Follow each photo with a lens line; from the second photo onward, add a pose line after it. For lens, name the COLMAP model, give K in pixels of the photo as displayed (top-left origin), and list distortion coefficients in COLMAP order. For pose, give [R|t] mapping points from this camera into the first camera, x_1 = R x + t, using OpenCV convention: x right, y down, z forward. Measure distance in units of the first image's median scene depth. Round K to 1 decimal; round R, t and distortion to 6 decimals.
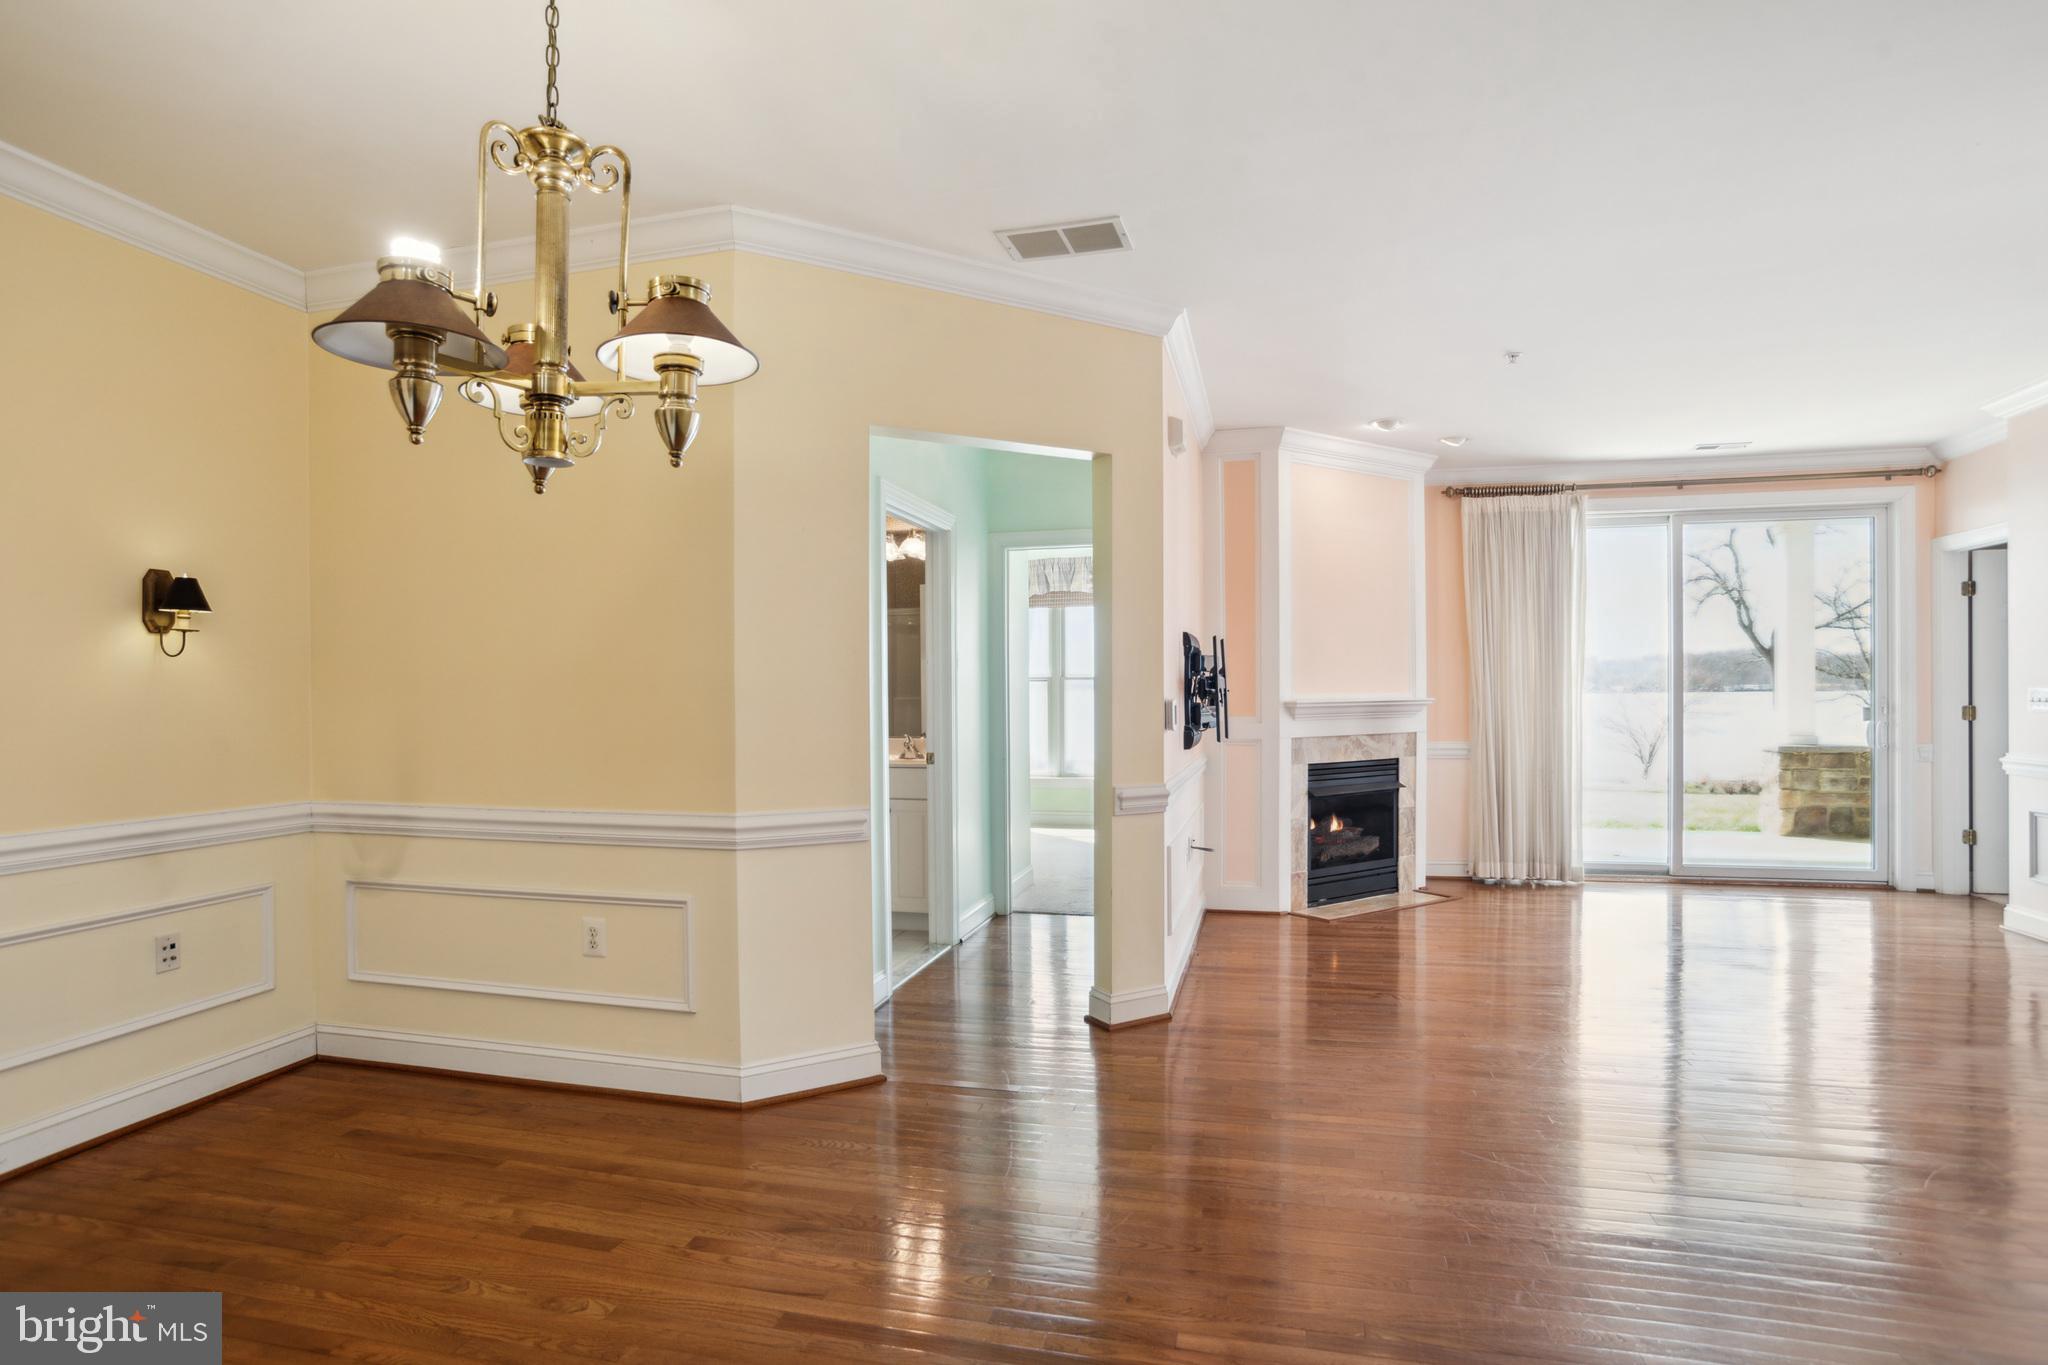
lens RADIAL K [[1063.3, 0, 1020.5], [0, 1063.3, 685.2], [0, 0, 1]] dist [-0.069018, 0.010910]
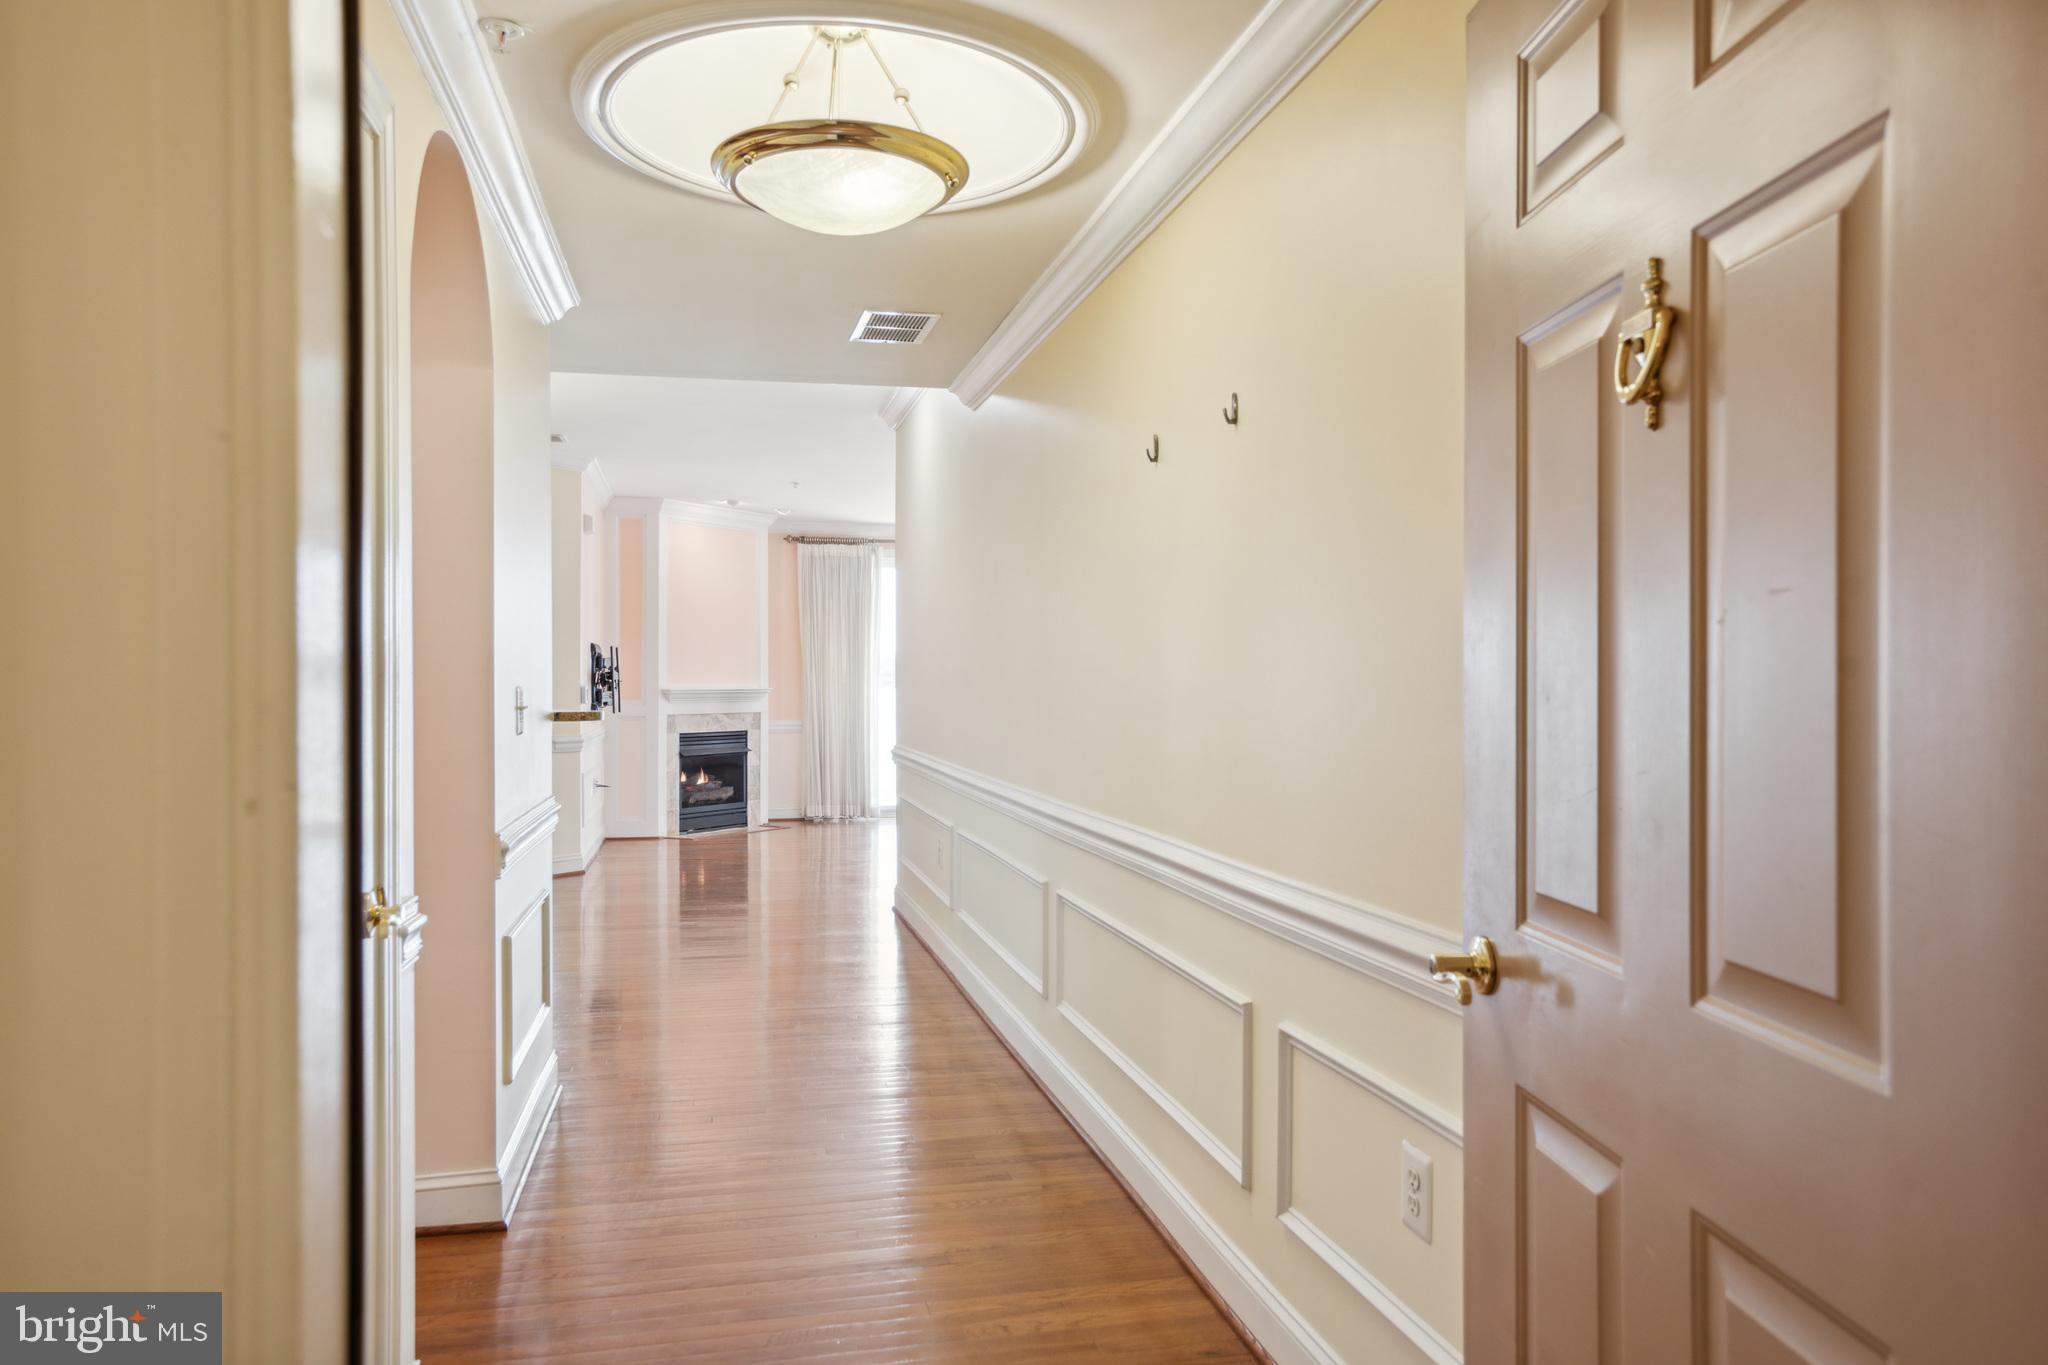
lens RADIAL K [[1346.0, 0, 1033.5], [0, 1346.0, 687.9], [0, 0, 1]] dist [-0.038173, -0.000278]
pose [[0.885102, 0.001524, 0.465395, -0.145048], [-0.003682, 0.999986, 0.003727, 0.004667], [-0.465383, -0.005012, 0.885095, -0.810450]]
